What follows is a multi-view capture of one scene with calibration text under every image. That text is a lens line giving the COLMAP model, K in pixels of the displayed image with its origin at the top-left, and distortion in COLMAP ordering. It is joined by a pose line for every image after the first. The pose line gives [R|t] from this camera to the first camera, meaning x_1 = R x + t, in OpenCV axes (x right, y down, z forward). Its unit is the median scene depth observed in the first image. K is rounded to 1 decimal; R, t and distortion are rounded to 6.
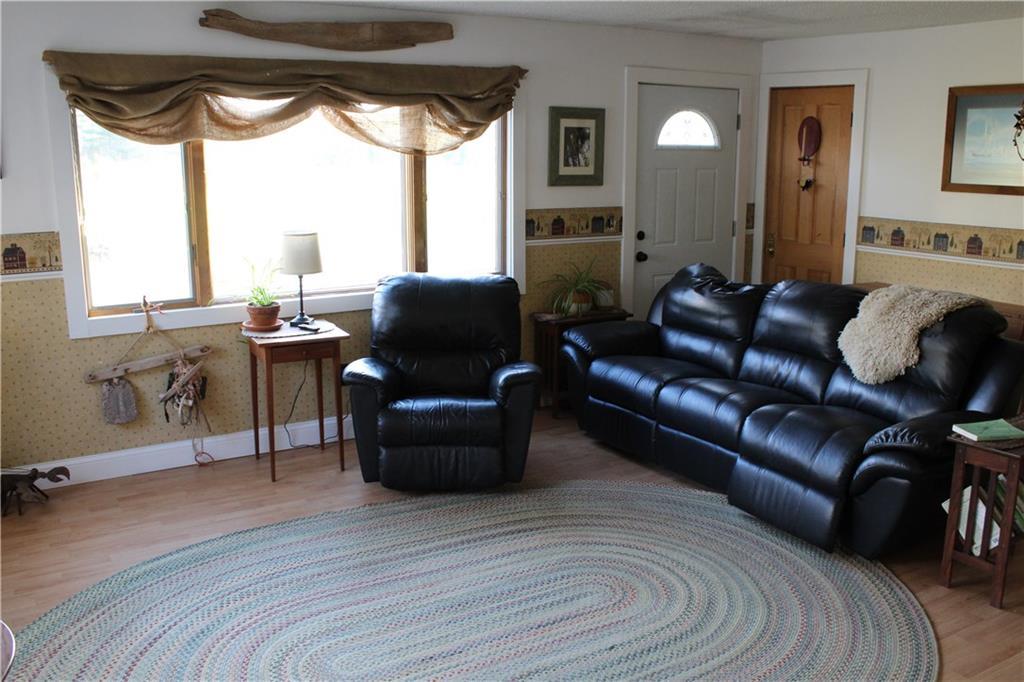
lens RADIAL K [[944.9, 0, 508.0], [0, 944.9, 346.9], [0, 0, 1]] dist [-0.078699, 0.000000]
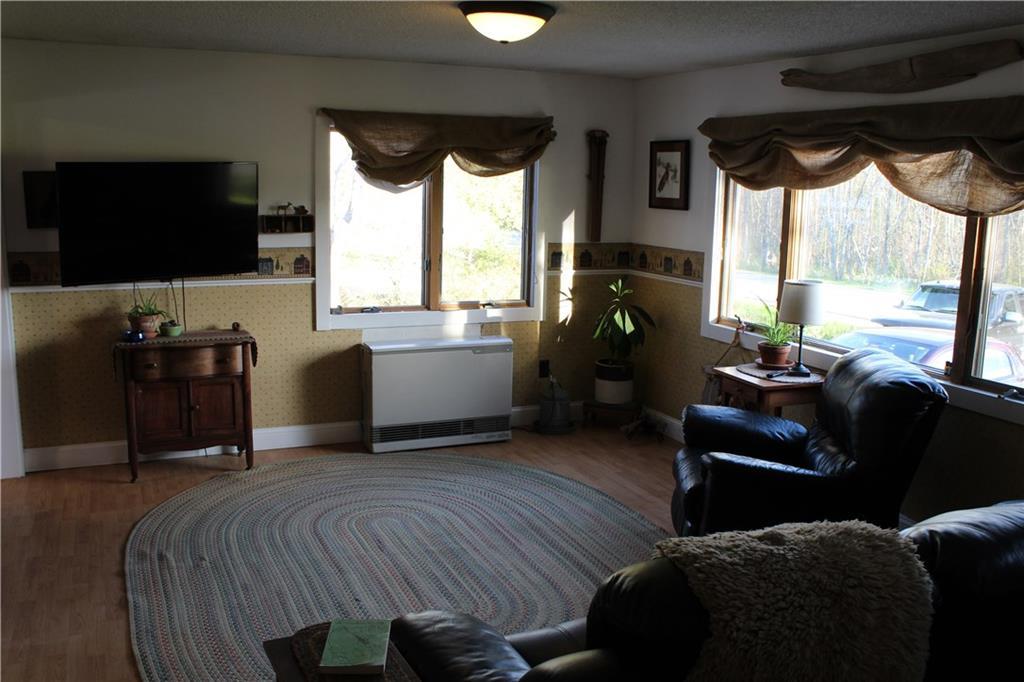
lens RADIAL K [[944.9, 0, 507.8], [0, 944.9, 334.5], [0, 0, 1]] dist [-0.078699, 0.000000]
pose [[-0.137911, 0.159609, -0.977500, 0.896724], [-0.230651, 0.954620, 0.188415, -0.205223], [0.963214, 0.251446, -0.094839, 0.903691]]
